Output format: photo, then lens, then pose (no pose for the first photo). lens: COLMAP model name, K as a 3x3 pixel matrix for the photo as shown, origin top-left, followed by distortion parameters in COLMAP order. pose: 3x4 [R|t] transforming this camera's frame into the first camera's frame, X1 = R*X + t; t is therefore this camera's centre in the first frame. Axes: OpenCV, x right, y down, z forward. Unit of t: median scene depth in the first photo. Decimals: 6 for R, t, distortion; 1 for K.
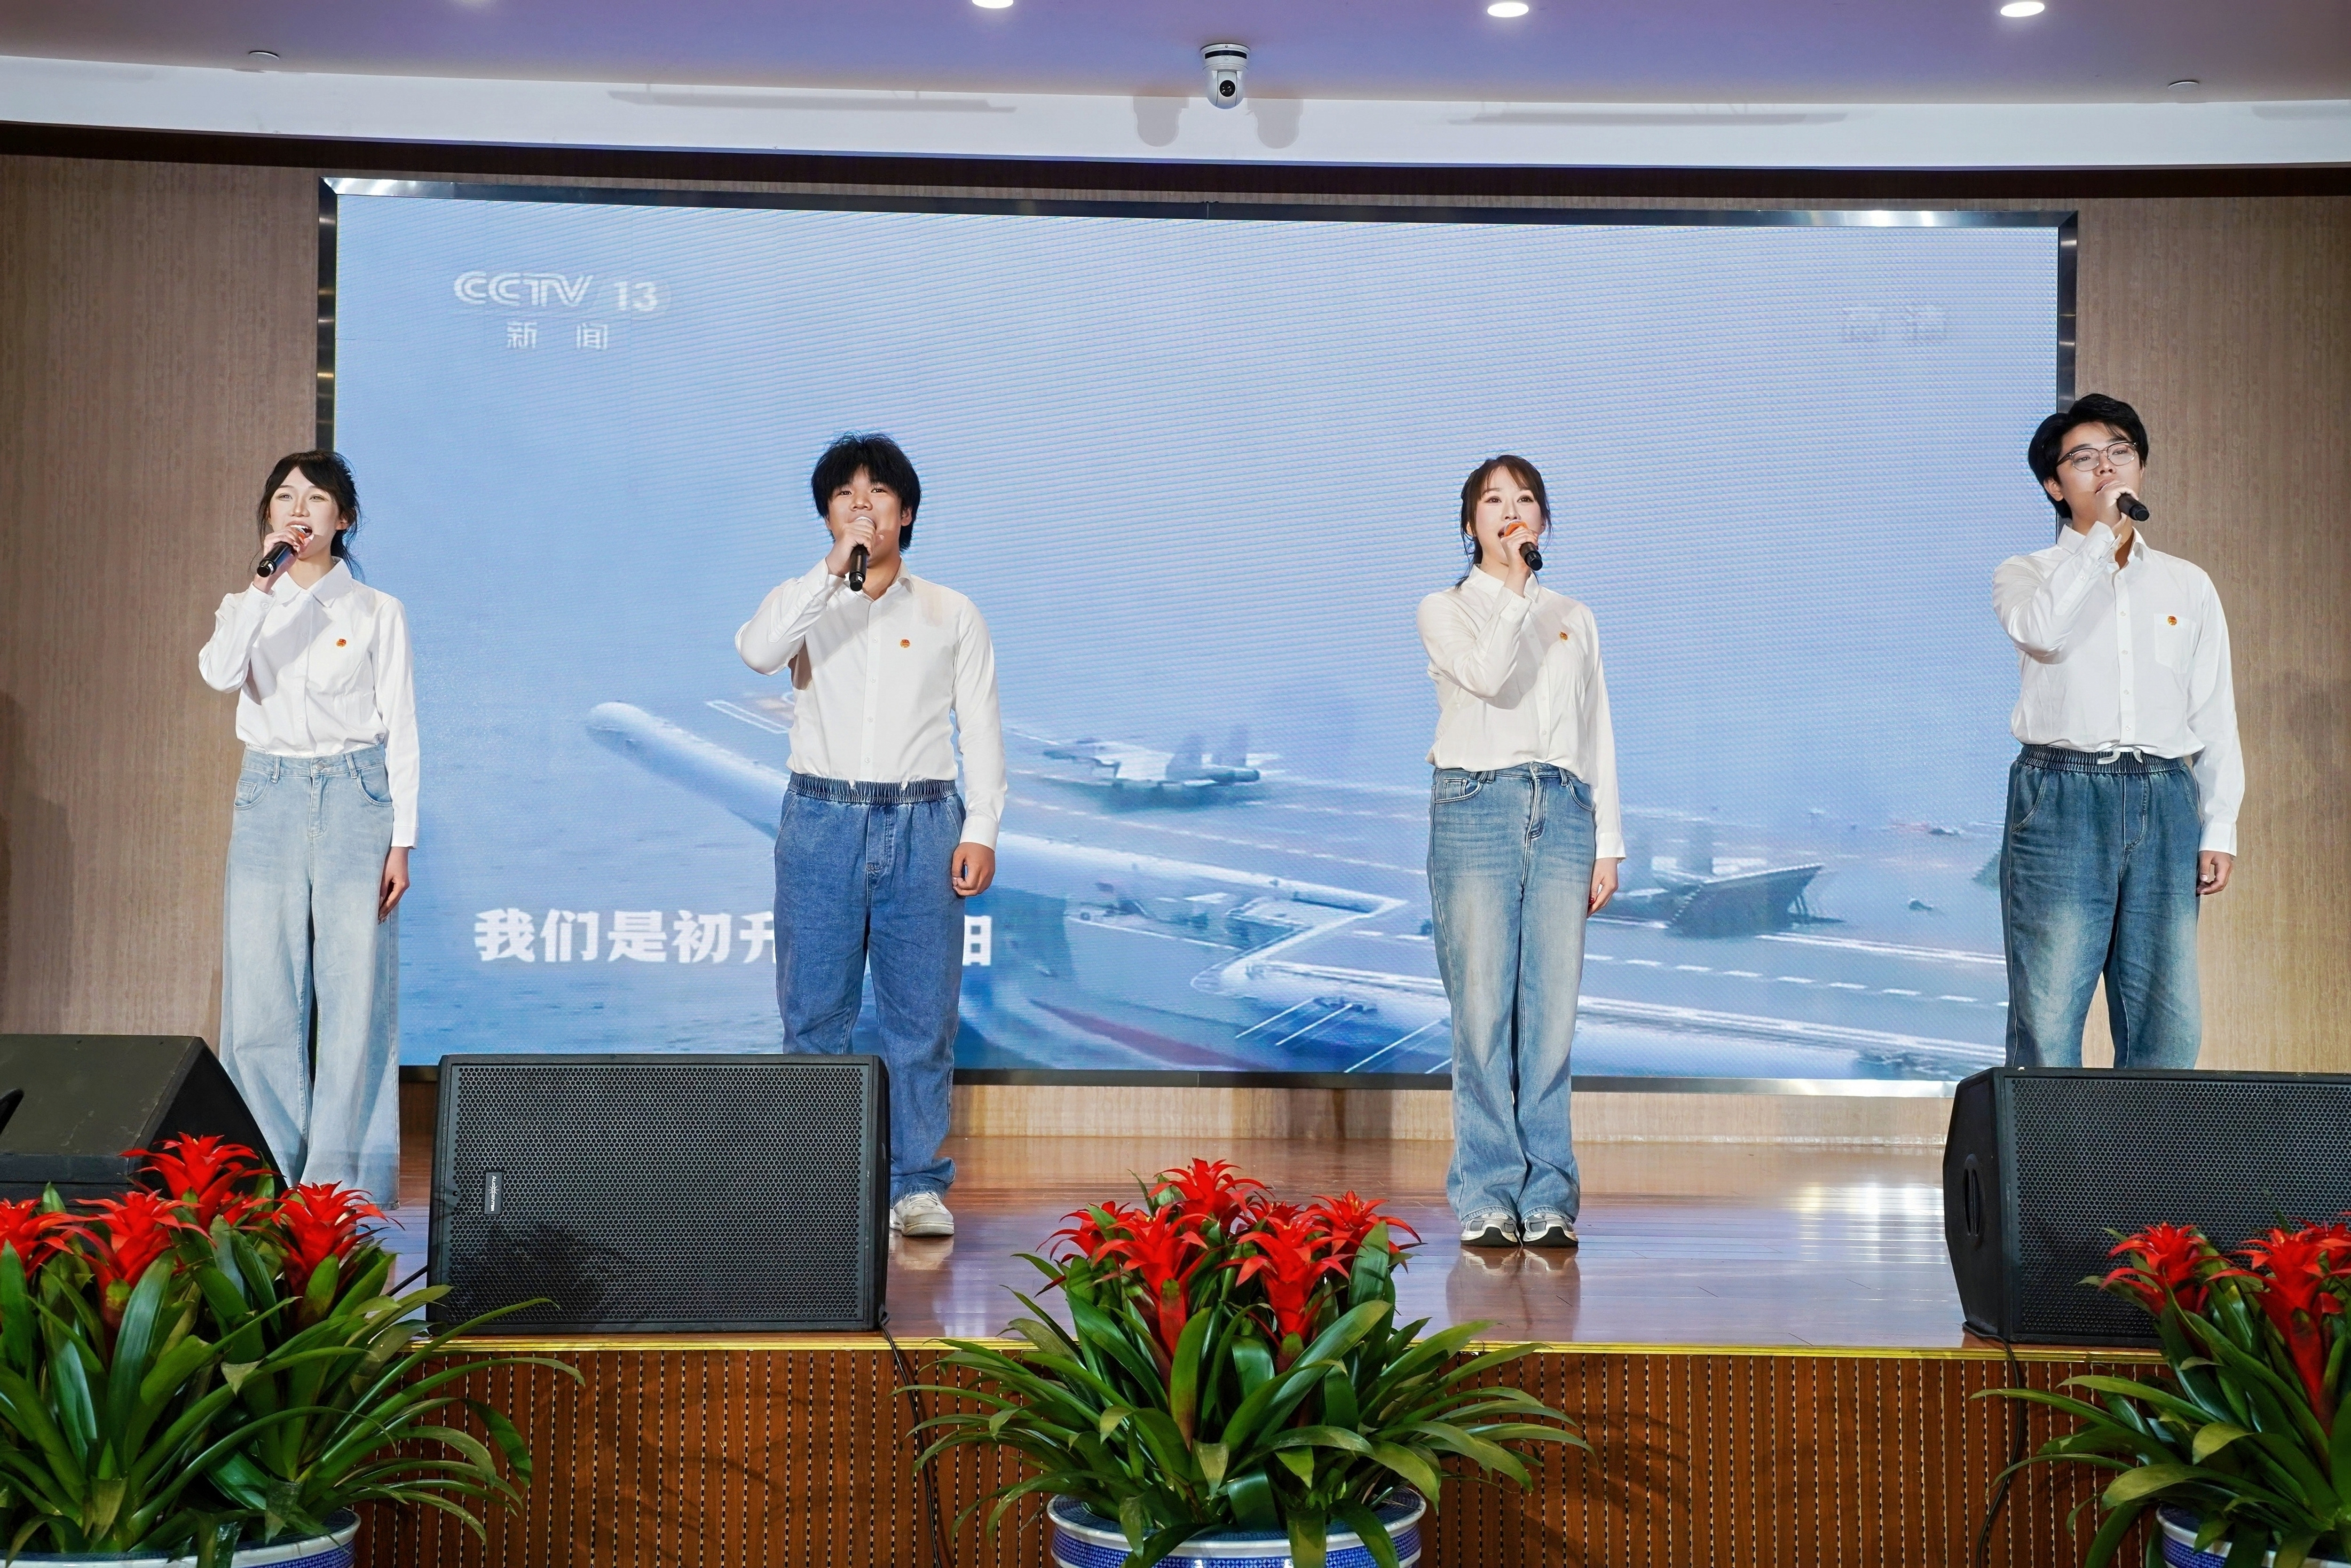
lens RADIAL K [[2824.7, 0, 1175.5], [0, 2824.7, 784.0], [0, 0, 1]] dist [0.146368, 0.064978]
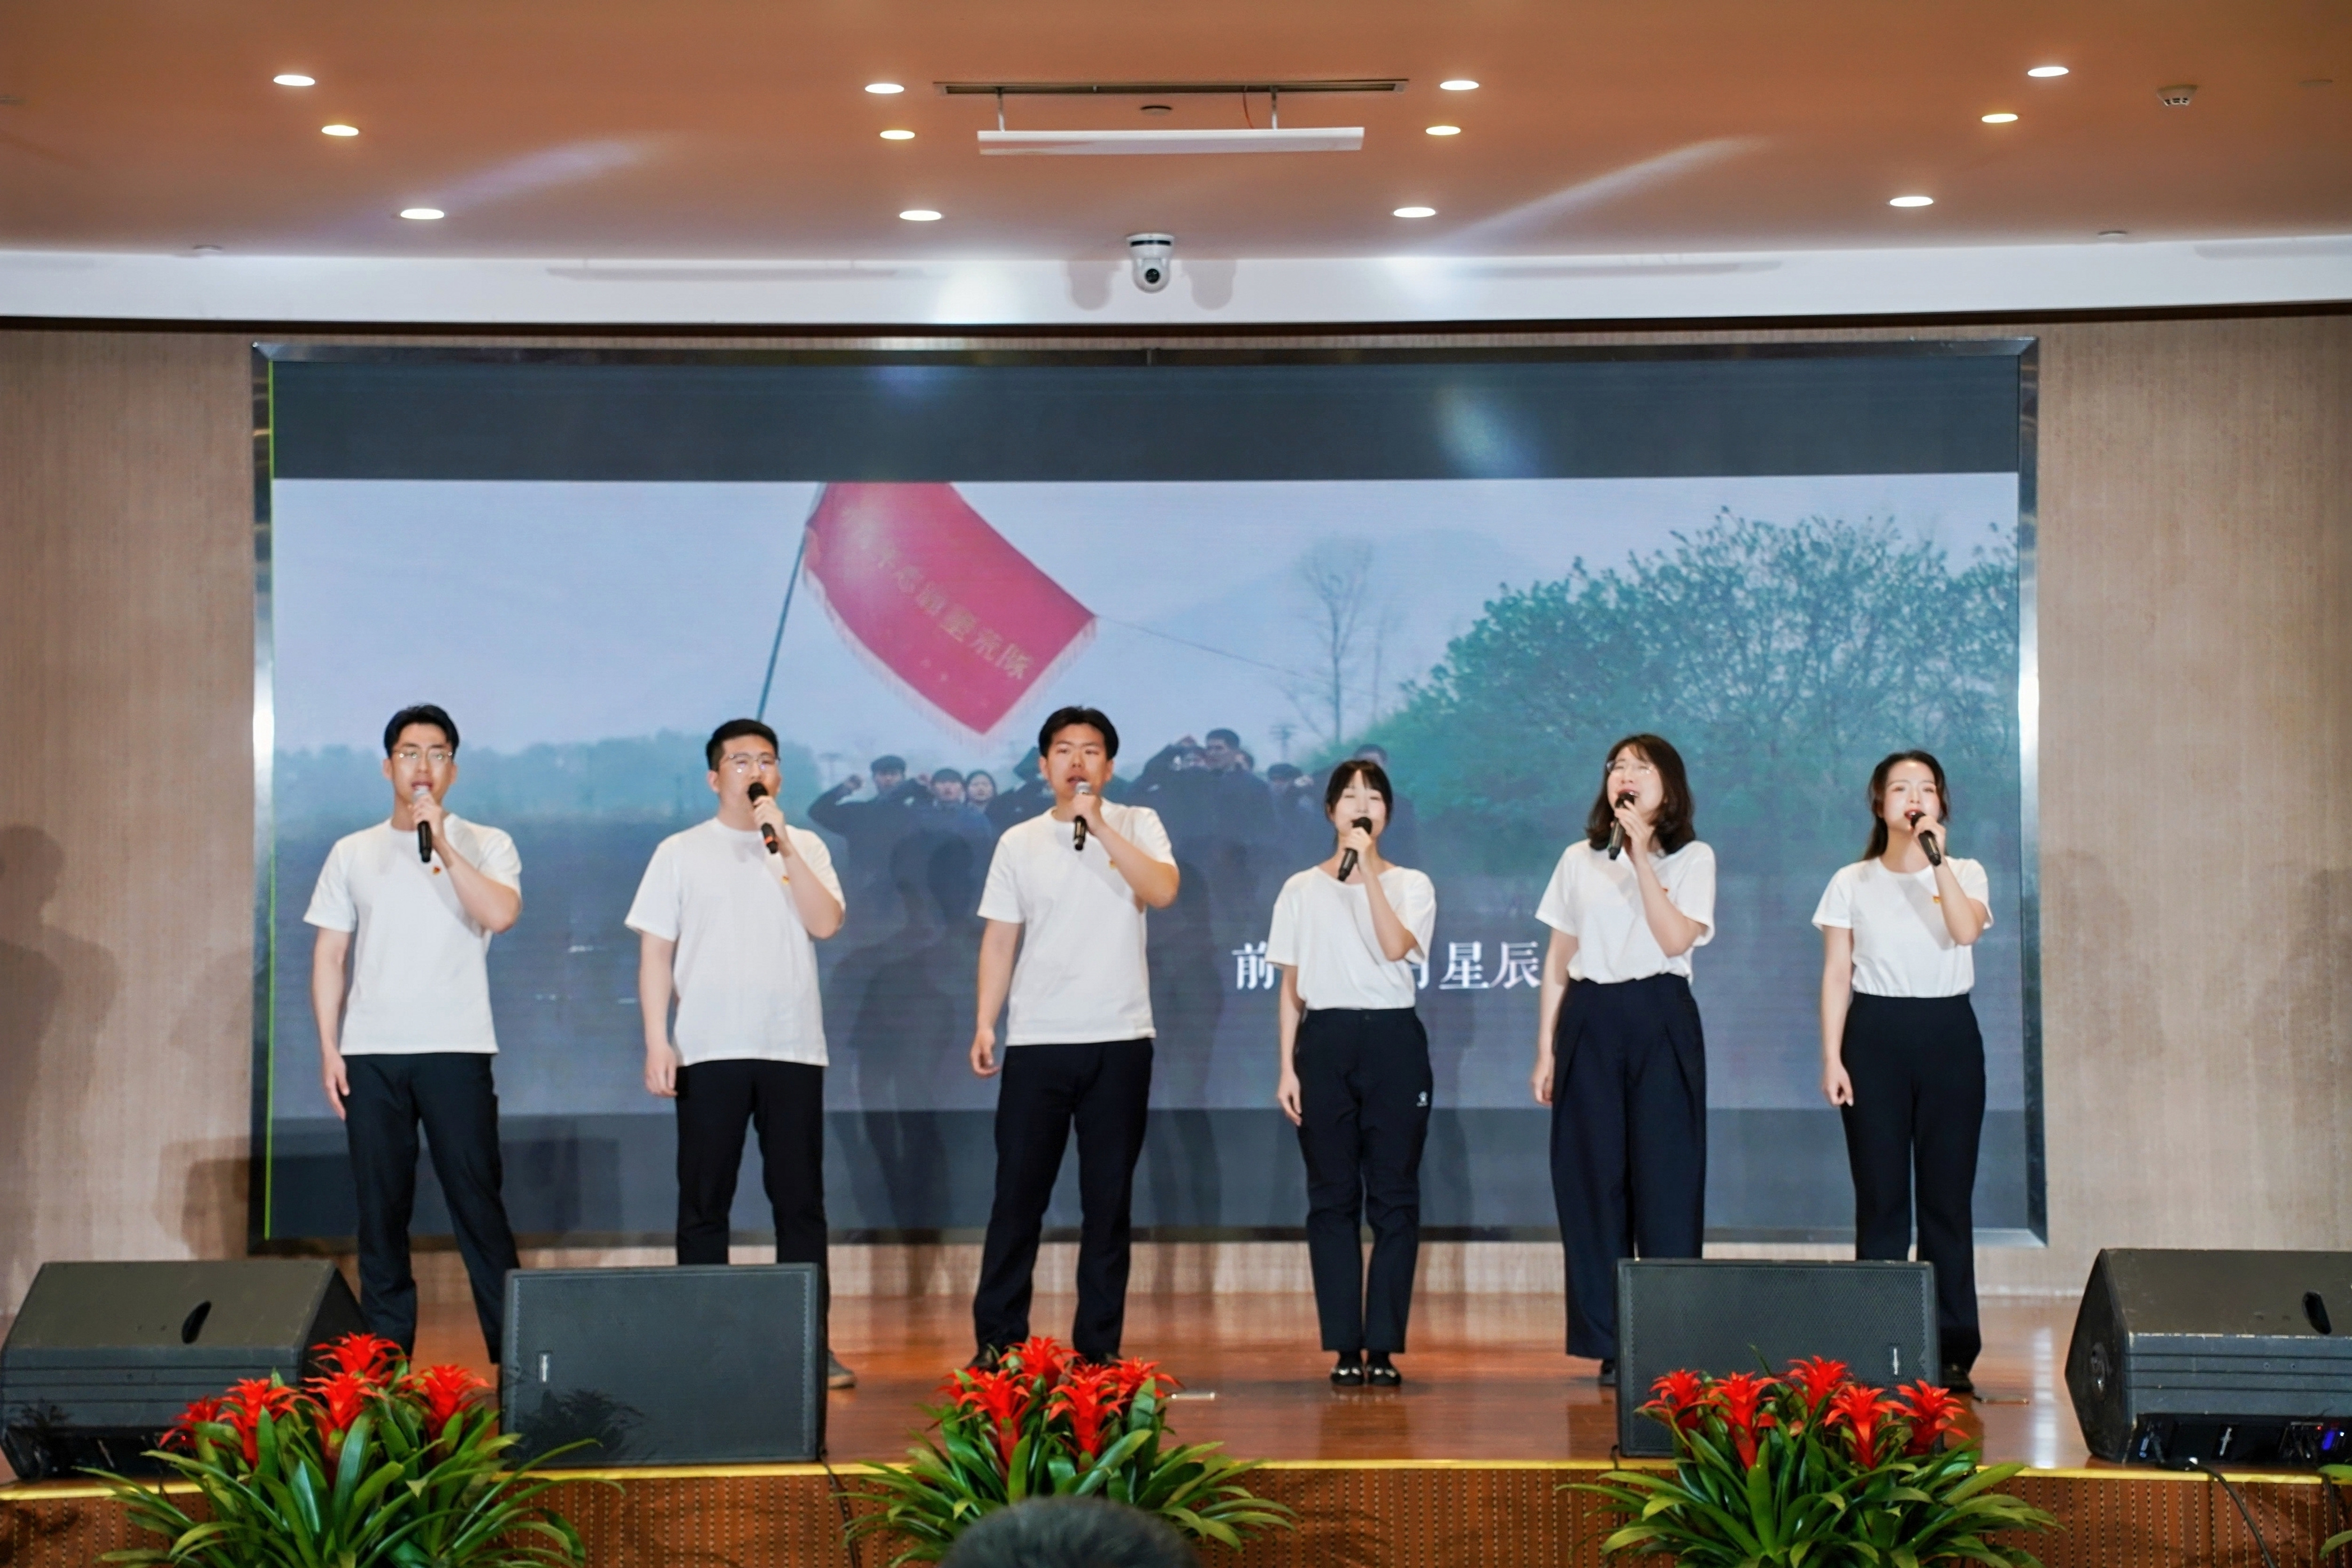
lens RADIAL K [[4384.2, 0, 1176.0], [0, 4384.2, 784.0], [0, 0, 1]] dist [0.508285, -0.182083]
pose [[0.999360, -0.017245, -0.031325, 0.148219], [0.017838, 0.999665, 0.018743, -0.182954], [0.030991, -0.019290, 0.999334, -1.199963]]
